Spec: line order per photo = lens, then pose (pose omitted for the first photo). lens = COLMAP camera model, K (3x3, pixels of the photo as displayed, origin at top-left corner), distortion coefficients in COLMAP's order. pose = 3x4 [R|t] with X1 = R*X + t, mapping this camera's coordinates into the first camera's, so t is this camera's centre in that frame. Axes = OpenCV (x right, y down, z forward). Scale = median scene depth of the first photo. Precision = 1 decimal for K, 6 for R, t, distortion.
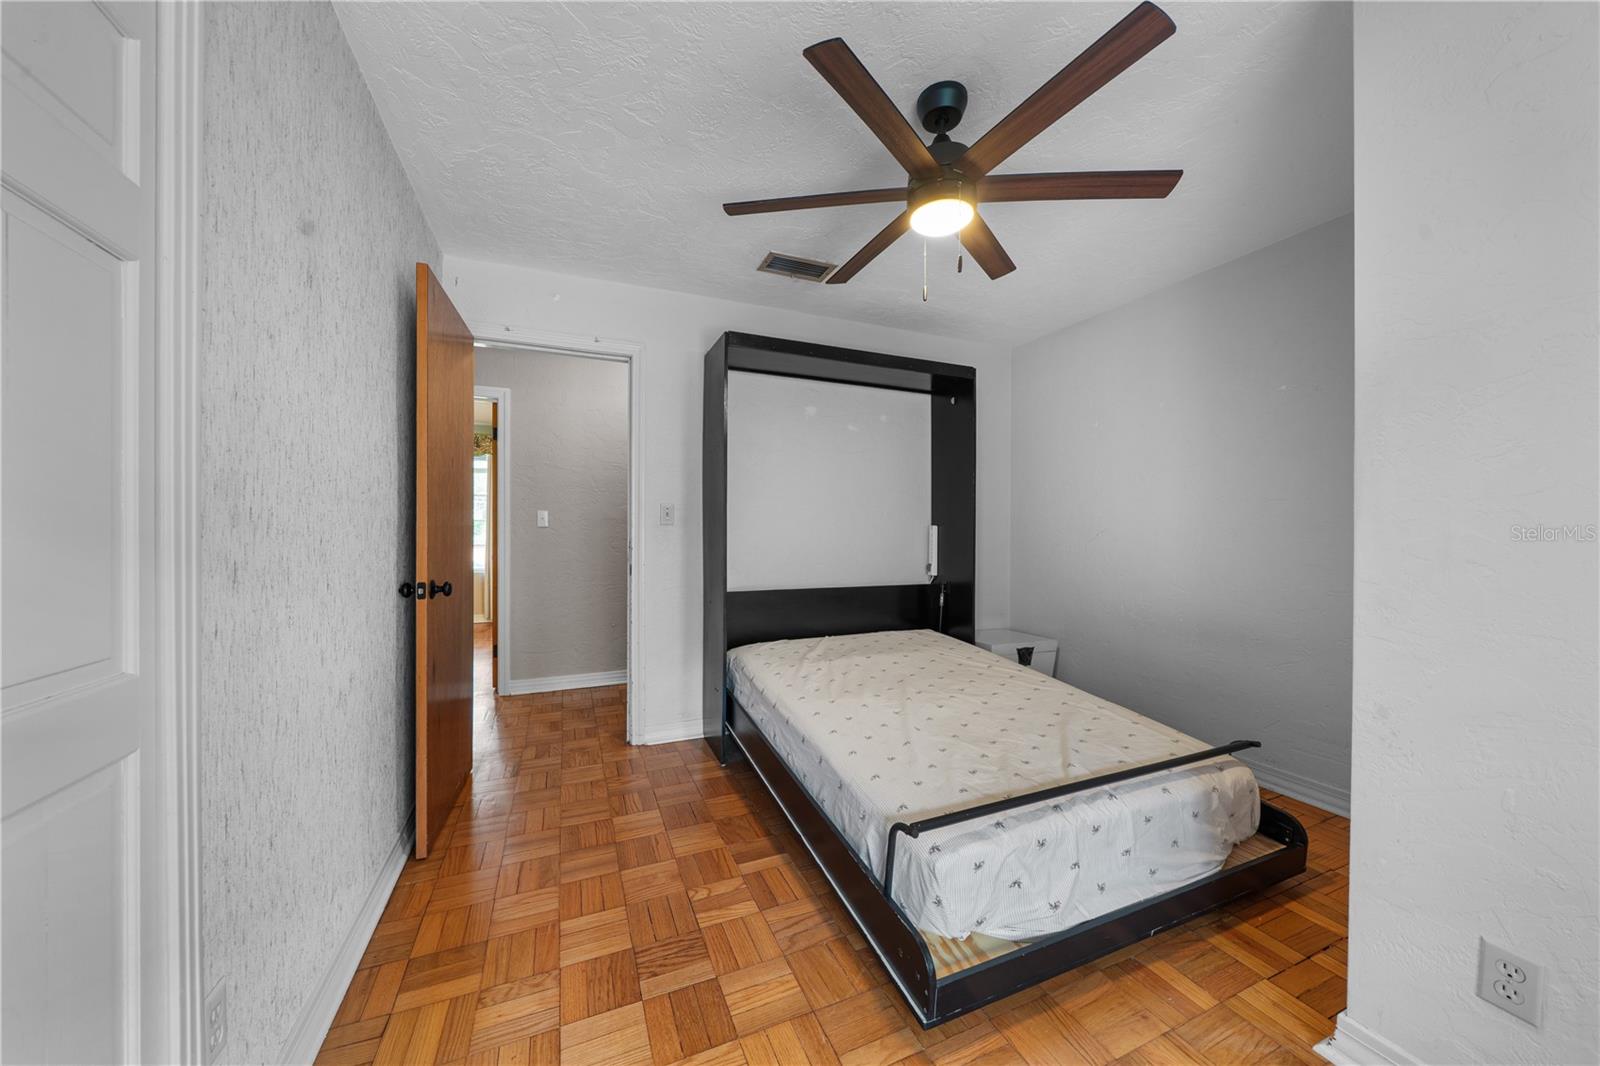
lens RADIAL K [[553.1, 0, 798.2], [0, 553.1, 532.8], [0, 0, 1]] dist [-0.007069, -0.000012]
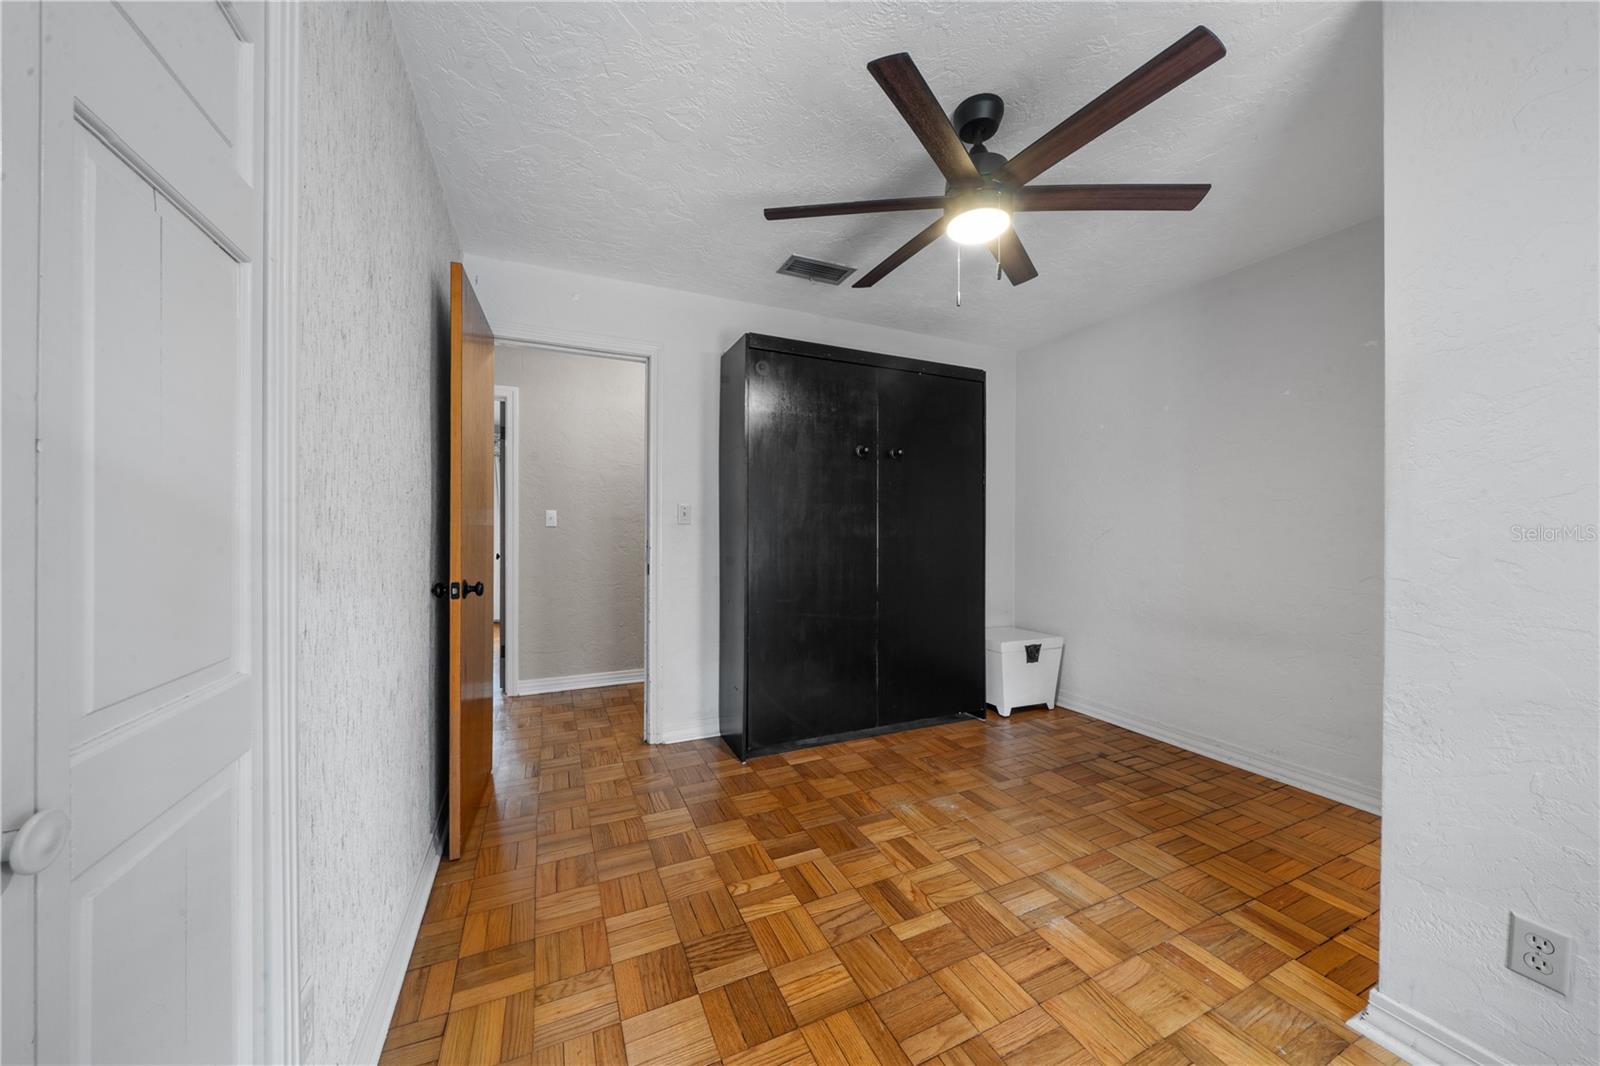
lens RADIAL K [[553.1, 0, 788.9], [0, 553.1, 531.5], [0, 0, 1]] dist [-0.007069, -0.000012]
pose [[0.999623, 0.000107, 0.027446, -0.137605], [-0.000075, 0.999999, -0.001160, -0.001040], [-0.027446, 0.001158, 0.999623, -0.018931]]
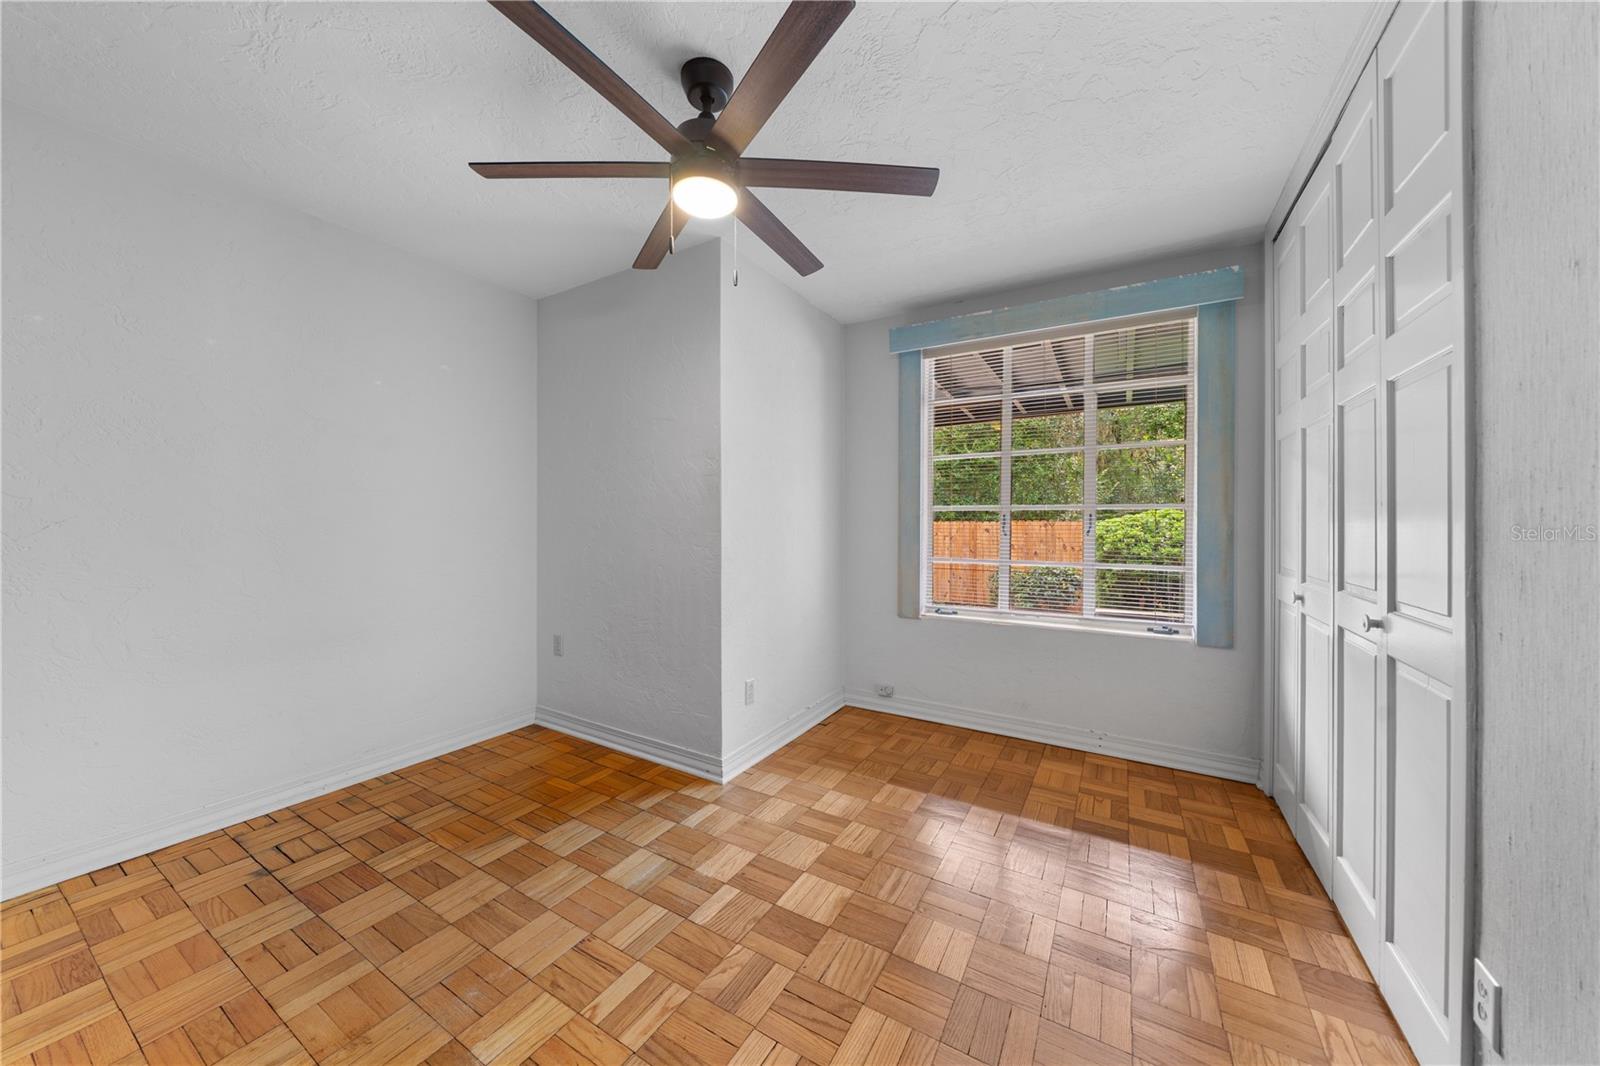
lens RADIAL K [[553.1, 0, 797.5], [0, 553.1, 522.1], [0, 0, 1]] dist [-0.007069, -0.000012]
pose [[-0.598568, -0.009145, 0.801020, -0.701377], [-0.003982, 0.999956, 0.008441, -0.024198], [-0.801062, 0.001863, -0.598578, 1.696523]]
